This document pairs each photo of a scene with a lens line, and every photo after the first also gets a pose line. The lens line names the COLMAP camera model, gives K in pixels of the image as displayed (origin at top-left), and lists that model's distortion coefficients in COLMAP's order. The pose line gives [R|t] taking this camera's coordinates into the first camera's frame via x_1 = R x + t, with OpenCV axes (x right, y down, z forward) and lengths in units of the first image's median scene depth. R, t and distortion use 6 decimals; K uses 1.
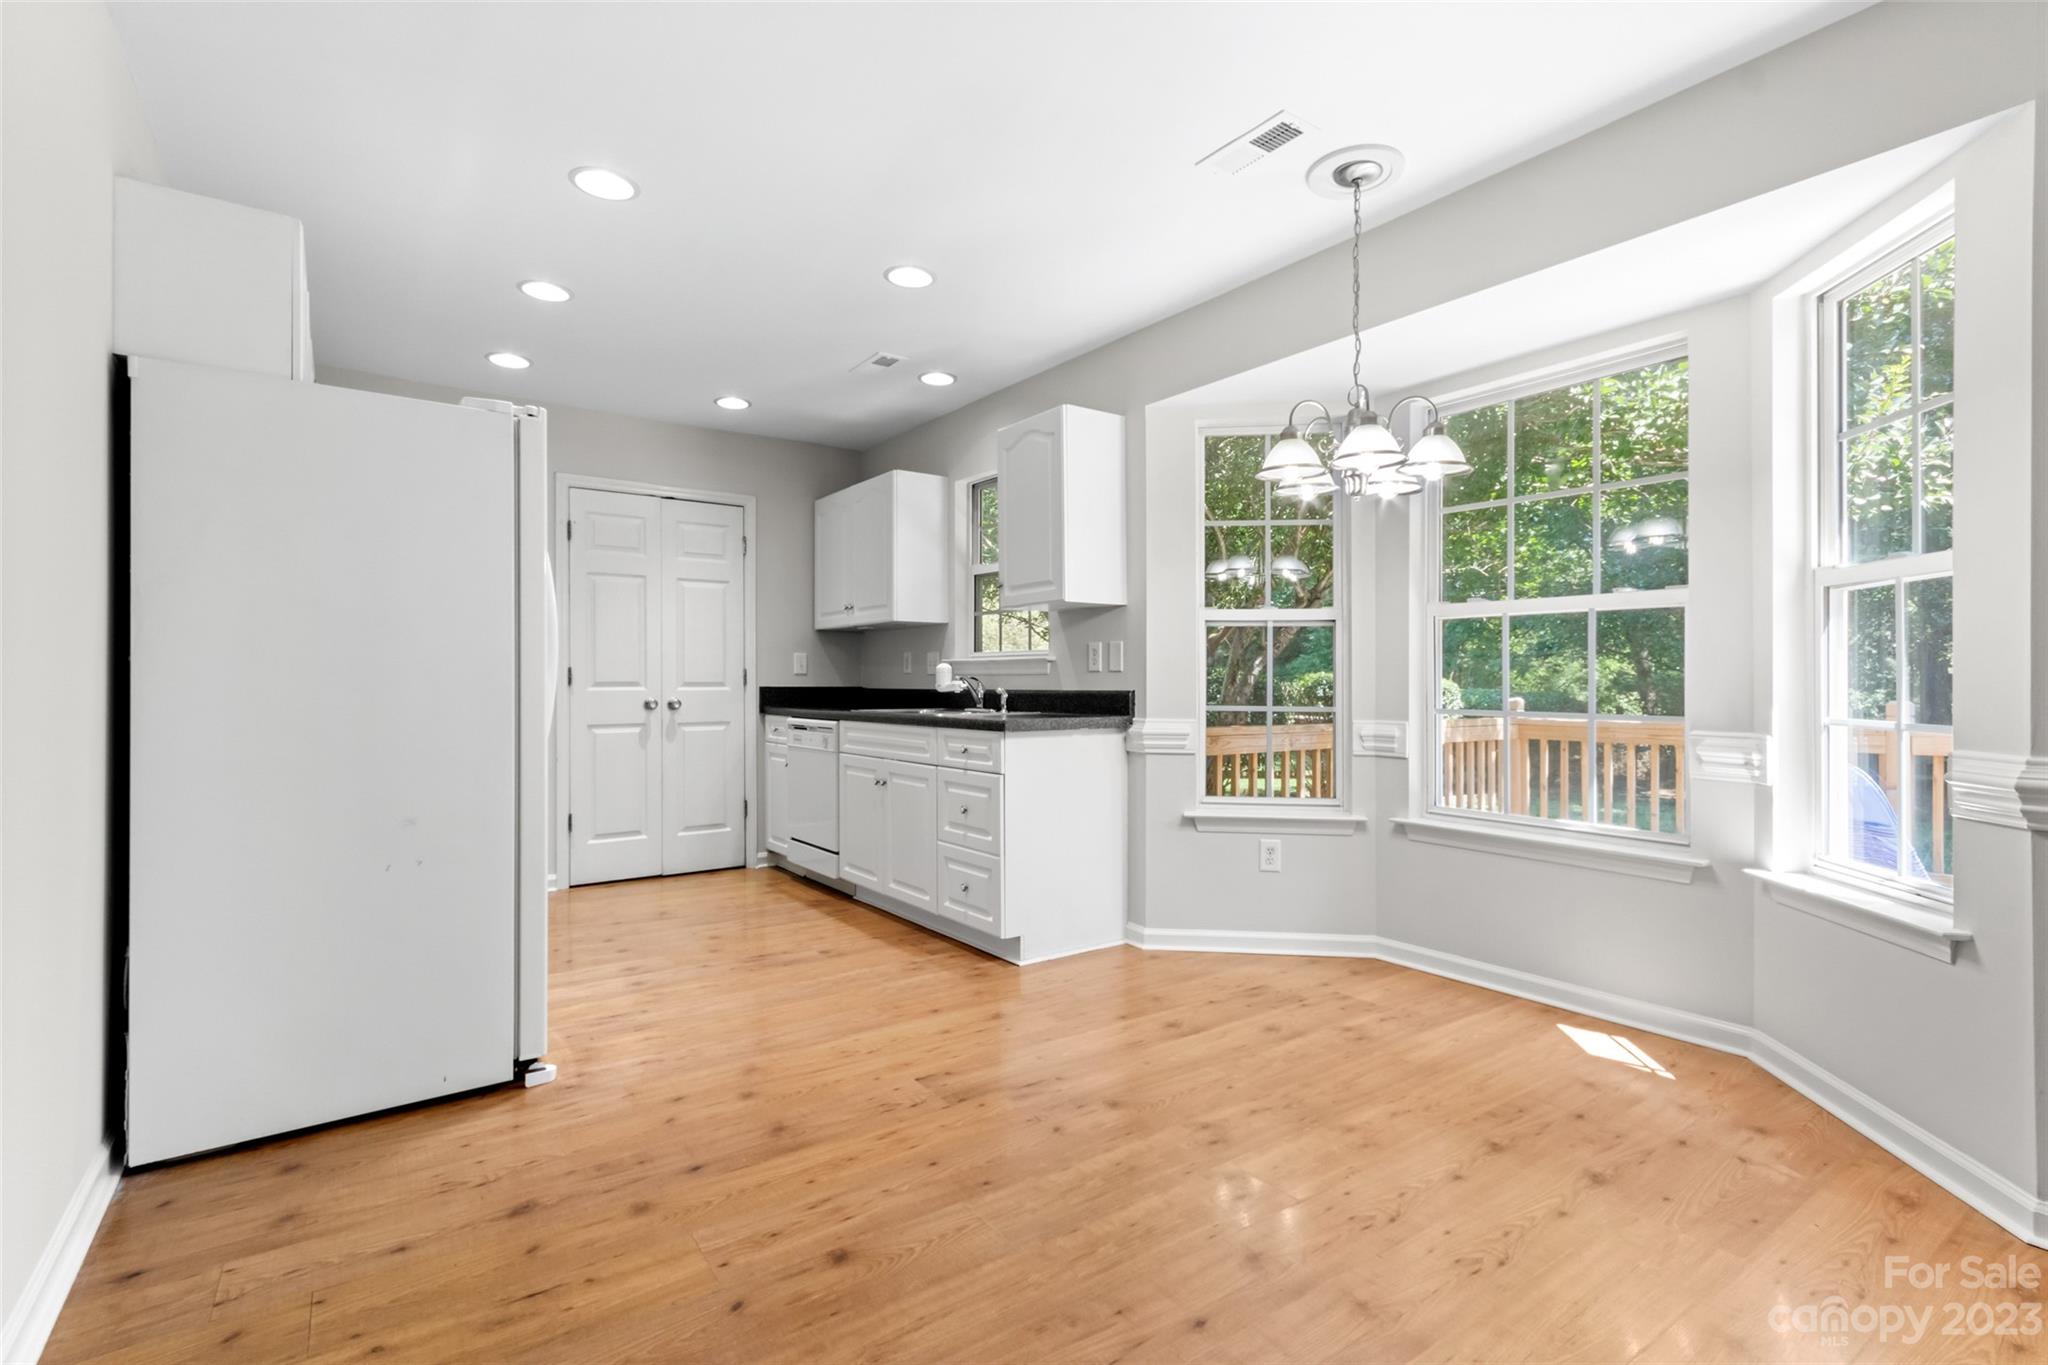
lens RADIAL K [[964.7, 0, 1033.9], [0, 964.7, 681.4], [0, 0, 1]] dist [0.004057, -0.000865]
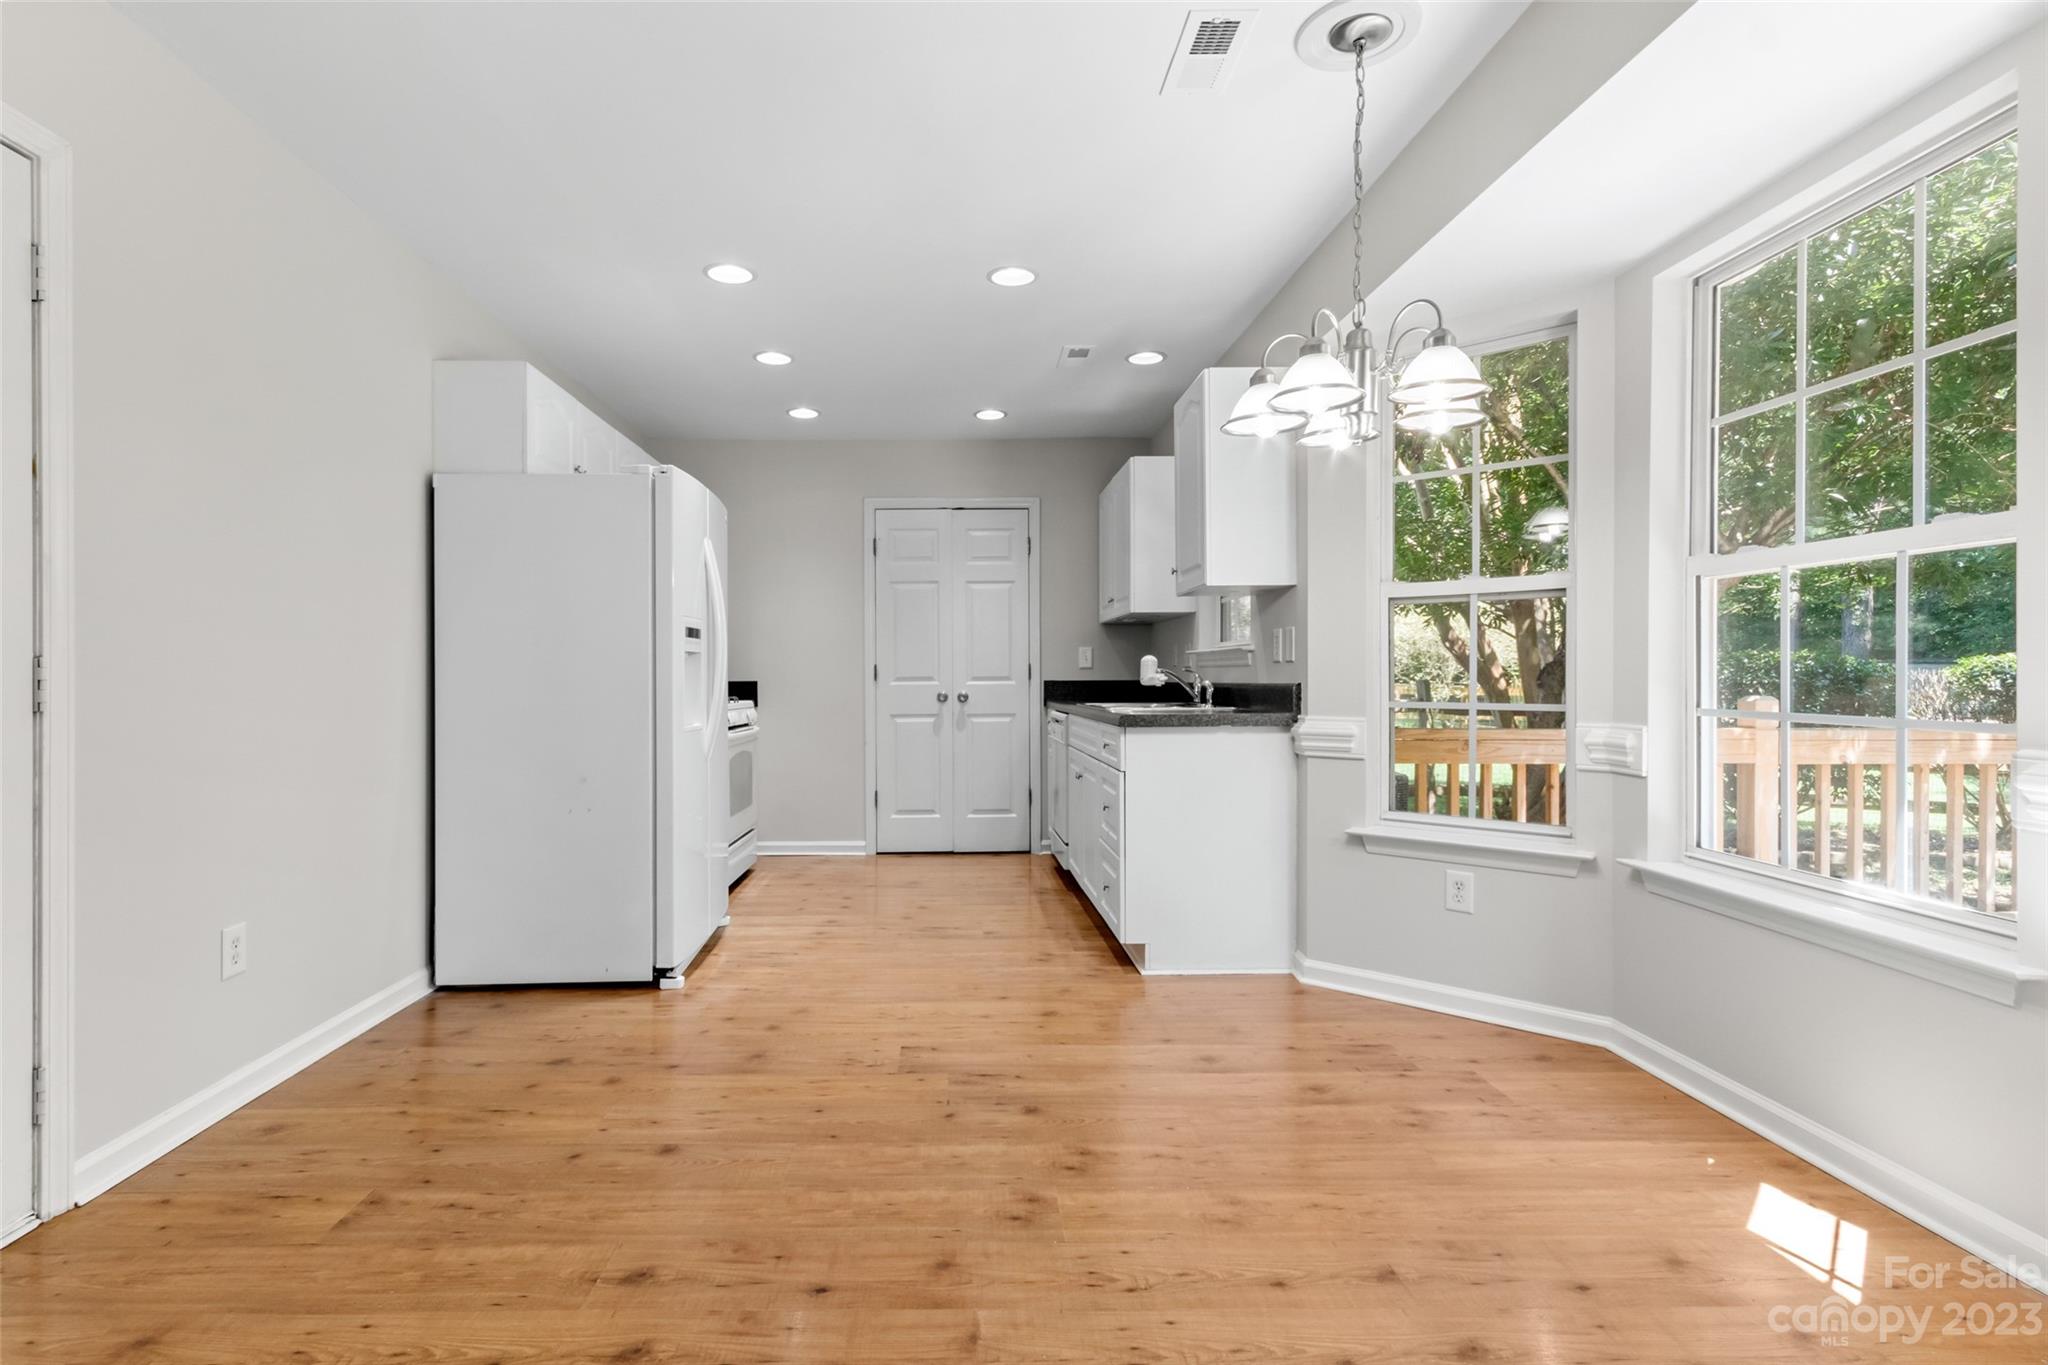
lens RADIAL K [[1033.0, 0, 1004.4], [0, 1033.0, 687.8], [0, 0, 1]] dist [0.002339, 0.002032]
pose [[0.808263, 0.000265, -0.588822, 0.454213], [0.008524, 0.999890, 0.012151, -0.000256], [0.588760, -0.014840, 0.808172, 0.100962]]
